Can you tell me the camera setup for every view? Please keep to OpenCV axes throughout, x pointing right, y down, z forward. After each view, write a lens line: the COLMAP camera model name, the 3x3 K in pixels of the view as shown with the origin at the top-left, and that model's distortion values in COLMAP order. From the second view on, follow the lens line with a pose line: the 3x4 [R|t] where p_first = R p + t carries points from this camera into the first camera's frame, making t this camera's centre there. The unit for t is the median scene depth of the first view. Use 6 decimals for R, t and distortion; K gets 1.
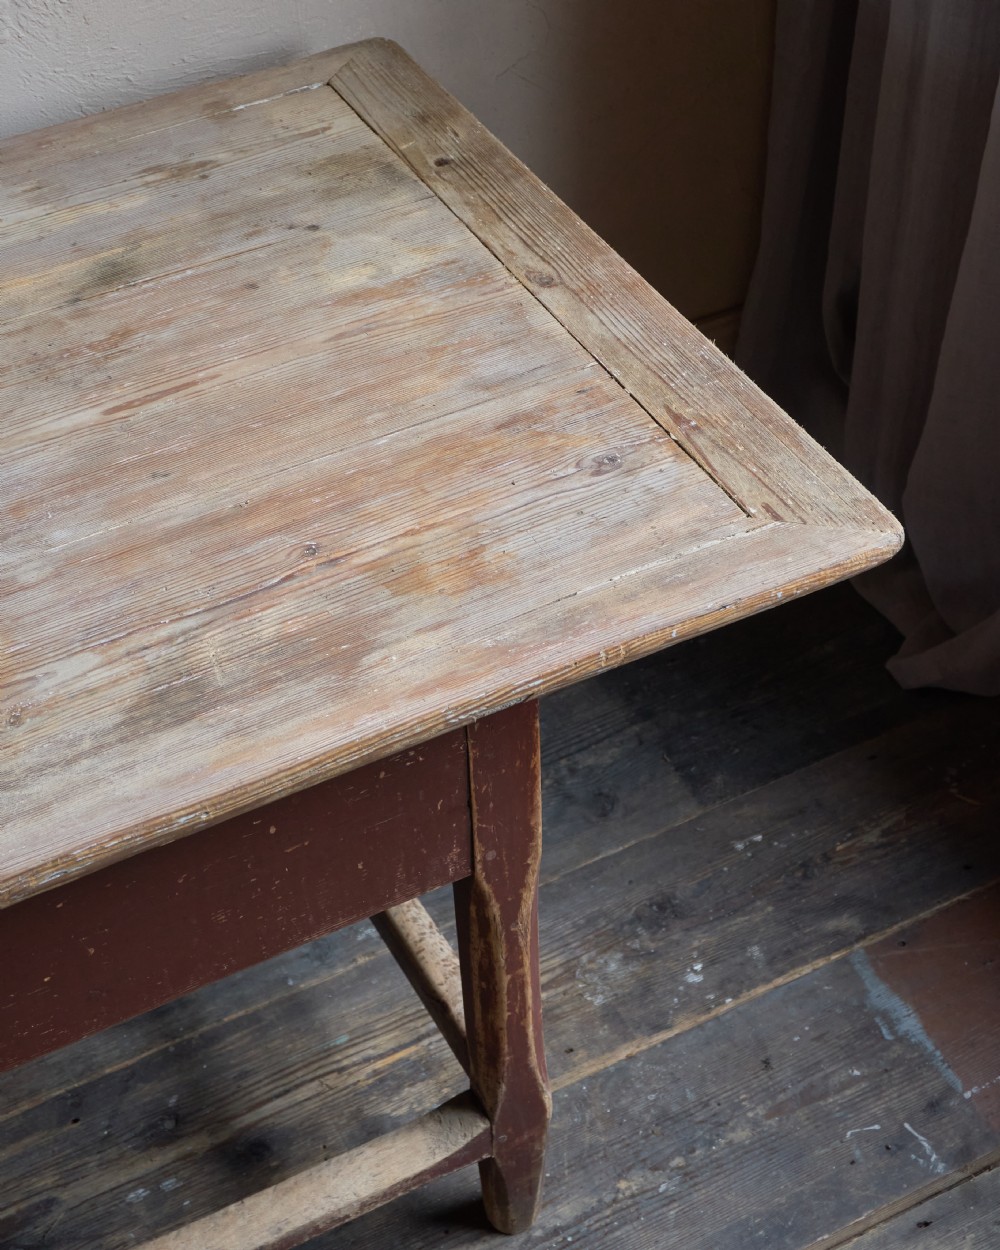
lens RADIAL K [[2149.4, 0, 495.8], [0, 2149.4, 522.3], [0, 0, 1]] dist [0.005455, 0.201440]
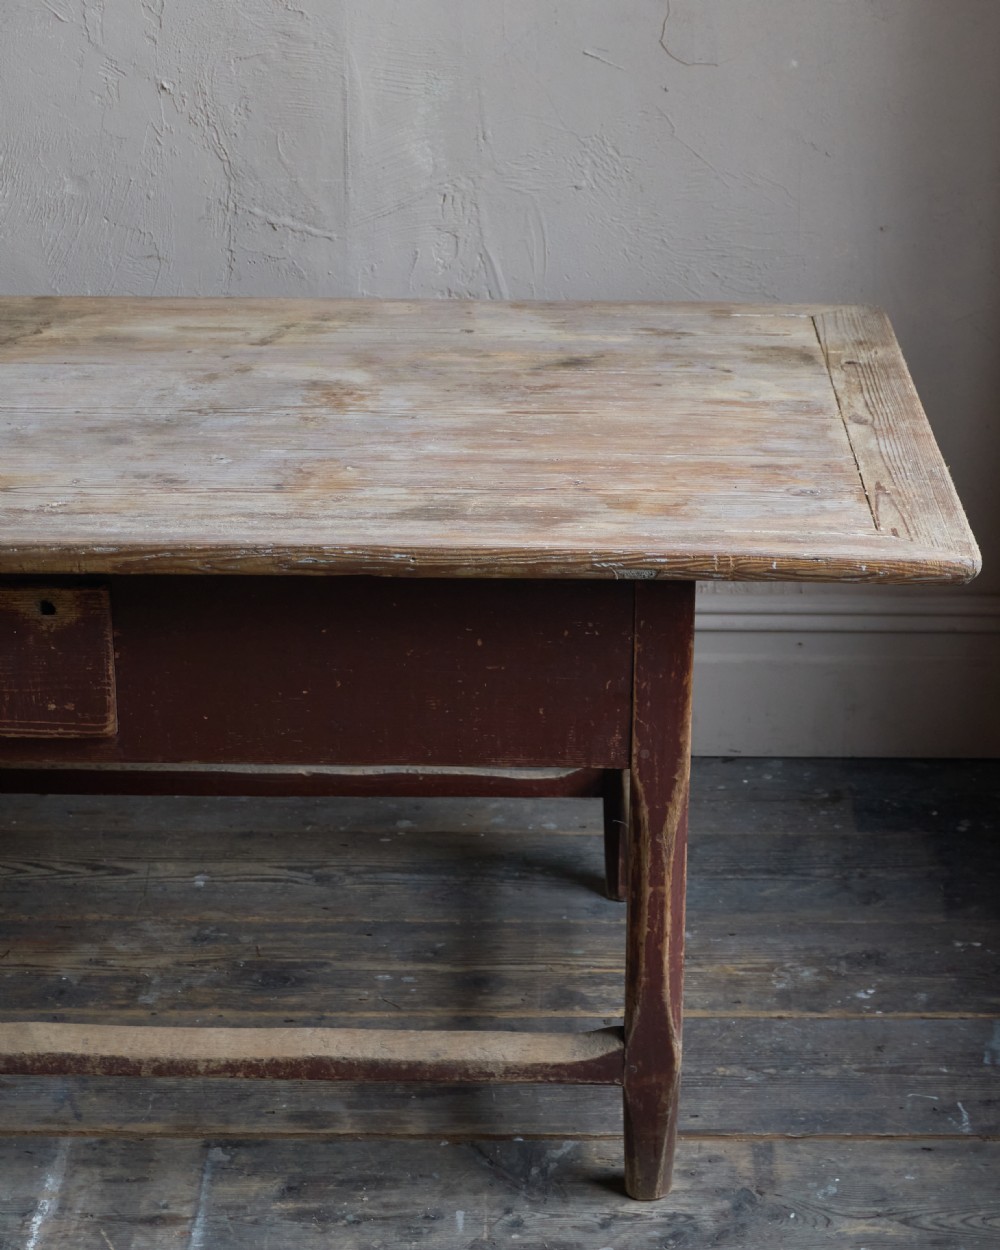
lens RADIAL K [[2822.7, 0, 532.3], [0, 2822.7, 505.2], [0, 0, 1]] dist [-0.092293, 0.049415]
pose [[0.880967, 0.198118, -0.429706, 0.603940], [-0.332714, 0.905079, -0.264827, 0.462089], [0.336451, 0.376273, 0.863261, -0.536537]]
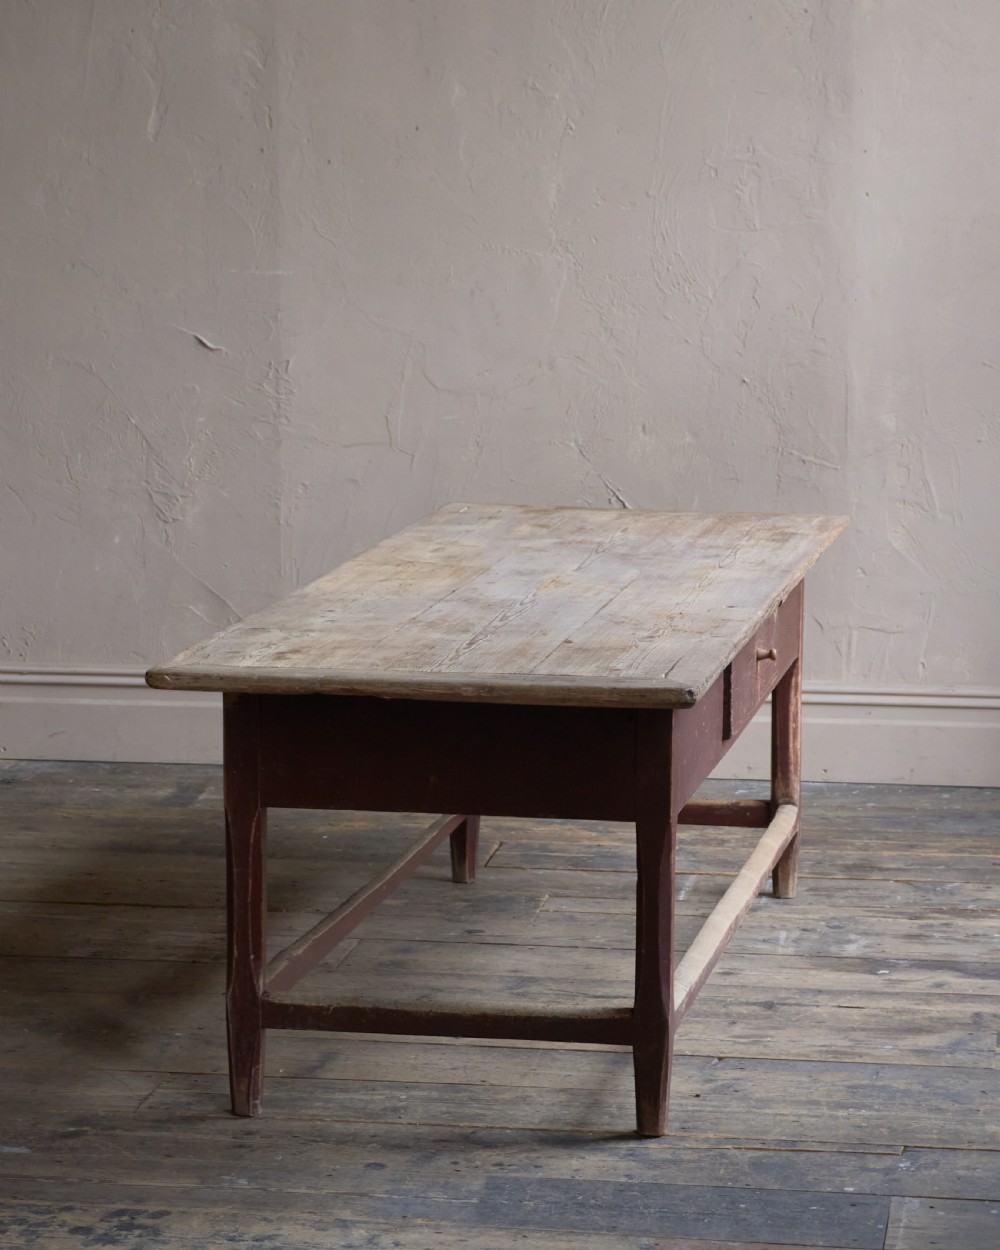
lens RADIAL K [[3507.5, 0, 516.8], [0, 3507.5, 571.8], [0, 0, 1]] dist [0.084341, 0.280672]
pose [[0.805285, 0.118986, -0.580826, 1.923900], [-0.404861, 0.826042, -0.392098, 1.910683], [0.433132, 0.550905, 0.713373, -2.294314]]
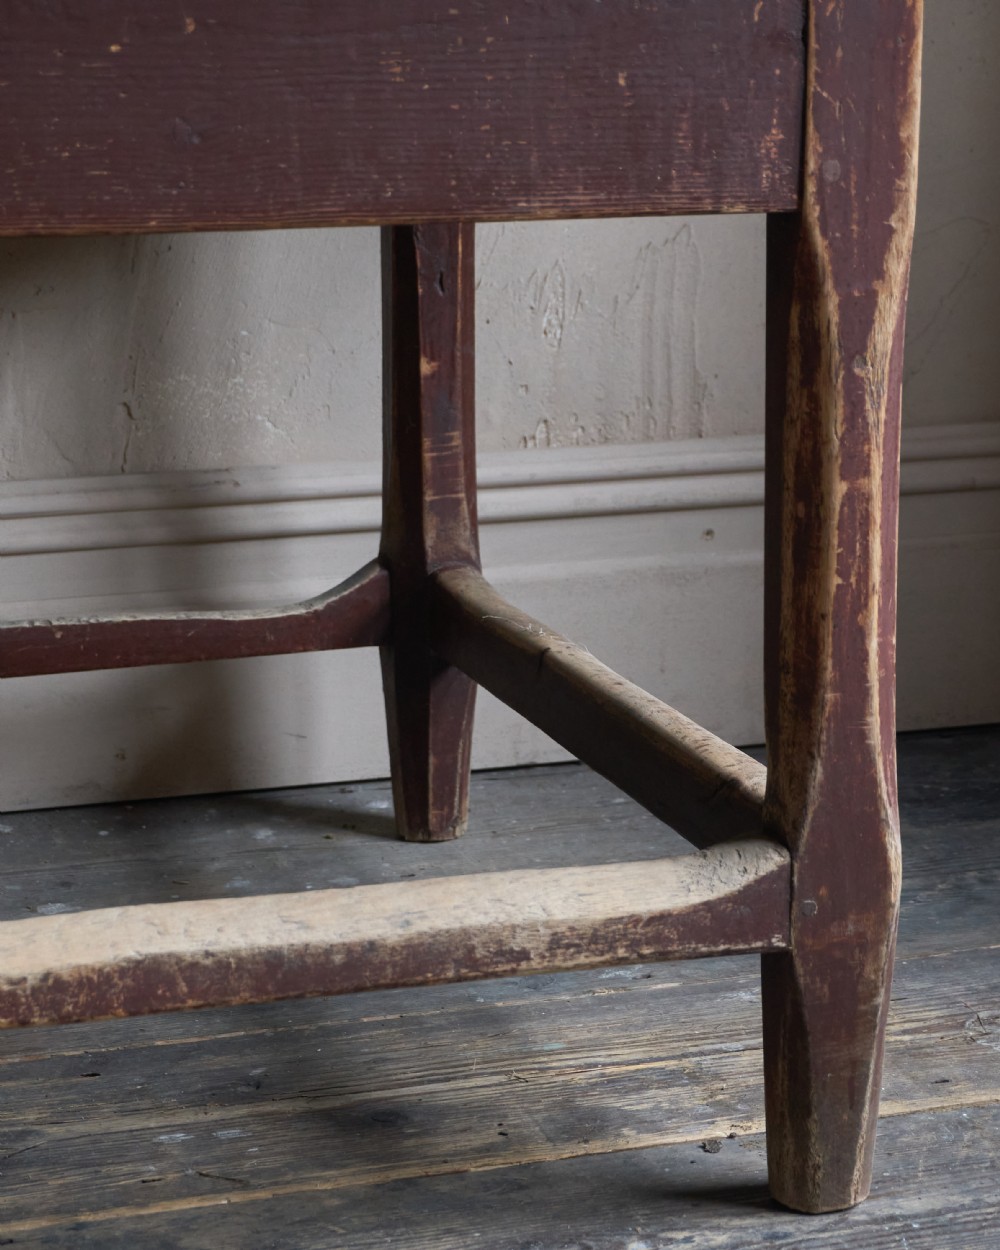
lens RADIAL K [[3191.3, 0, 500.0], [0, 3191.3, 625.0], [0, 0, 1]] dist [0.089429, 0.253904]
pose [[0.984063, 0.070272, -0.163348, 0.058973], [-0.136918, 0.885568, -0.443872, 0.643670], [0.113464, 0.459163, 0.881076, 0.216713]]
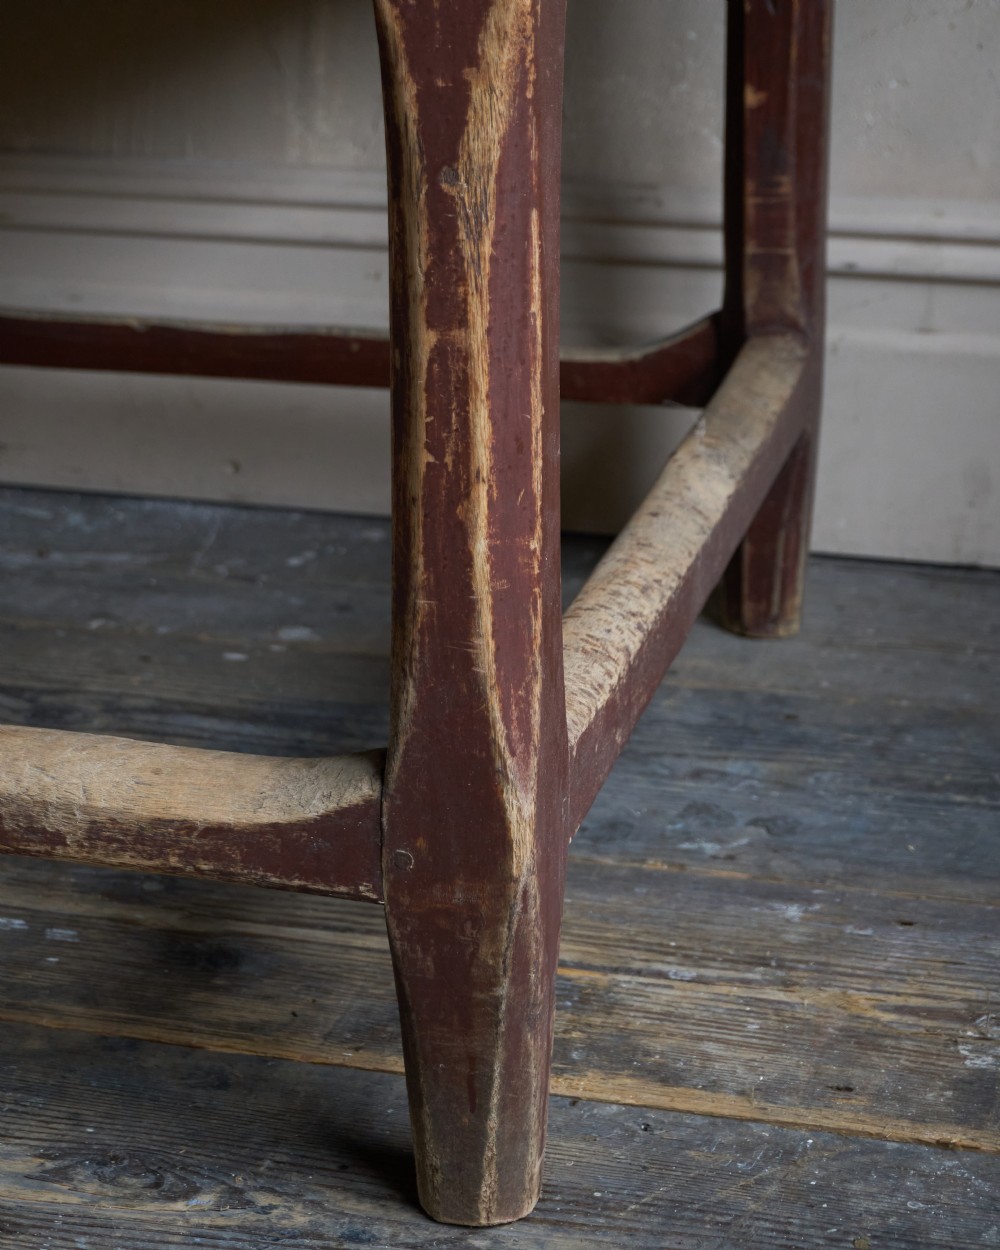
lens RADIAL K [[2884.2, 0, 499.4], [0, 2884.2, 542.1], [0, 0, 1]] dist [0.041674, -0.399046]
pose [[0.726247, 0.253813, -0.638862, 0.409291], [-0.456771, 0.872691, -0.172540, 0.341811], [0.513736, 0.417120, 0.749724, 0.558891]]
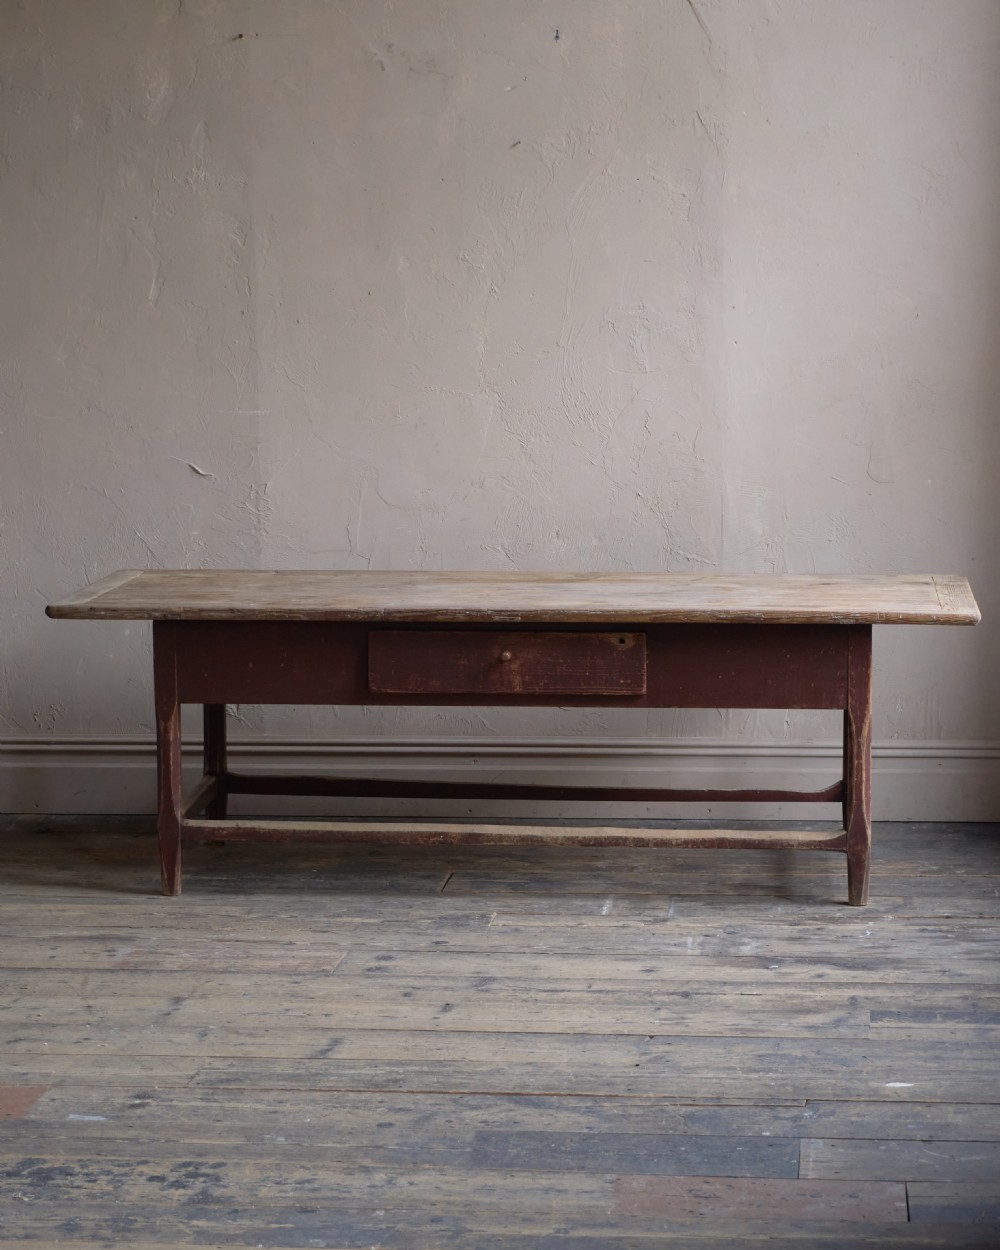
lens RADIAL K [[2942.6, 0, 500.0], [0, 2942.6, 625.0], [0, 0, 1]] dist [-0.007141, 0.239972]
pose [[0.827874, 0.097688, -0.552343, 1.919591], [-0.376191, 0.827115, -0.417565, 2.024595], [0.416060, 0.553478, 0.721496, -2.428707]]
